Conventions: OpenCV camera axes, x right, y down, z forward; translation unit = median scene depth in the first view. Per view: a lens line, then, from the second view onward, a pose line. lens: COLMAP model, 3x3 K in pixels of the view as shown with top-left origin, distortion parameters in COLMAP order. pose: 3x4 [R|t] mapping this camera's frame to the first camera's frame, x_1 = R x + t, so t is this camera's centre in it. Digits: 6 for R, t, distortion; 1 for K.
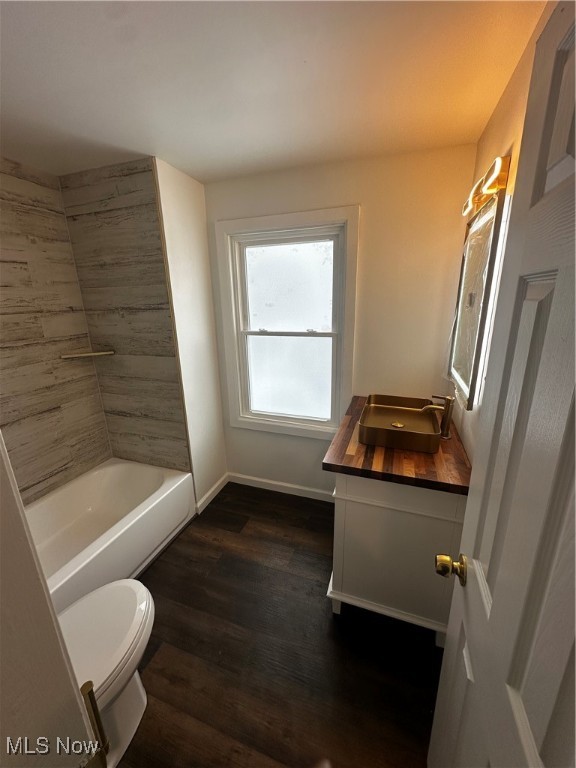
lens RADIAL K [[306.5, 0, 287.2], [0, 306.5, 383.5], [0, 0, 1]] dist [-0.002148, 0.000238]
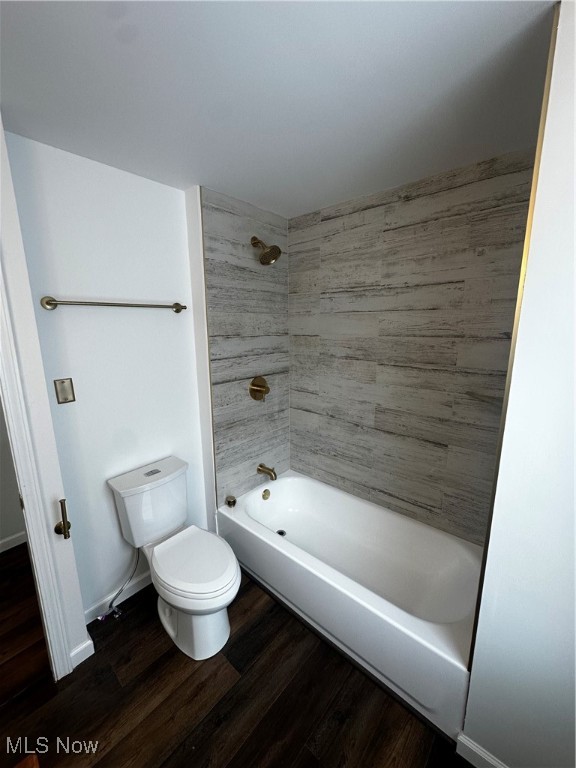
lens RADIAL K [[306.5, 0, 286.7], [0, 306.5, 381.6], [0, 0, 1]] dist [-0.002148, 0.000238]
pose [[-0.374585, 0.203151, -0.904663, 0.176044], [-0.233058, 0.923746, 0.303936, -0.266402], [0.897424, 0.324689, -0.298676, 0.865157]]
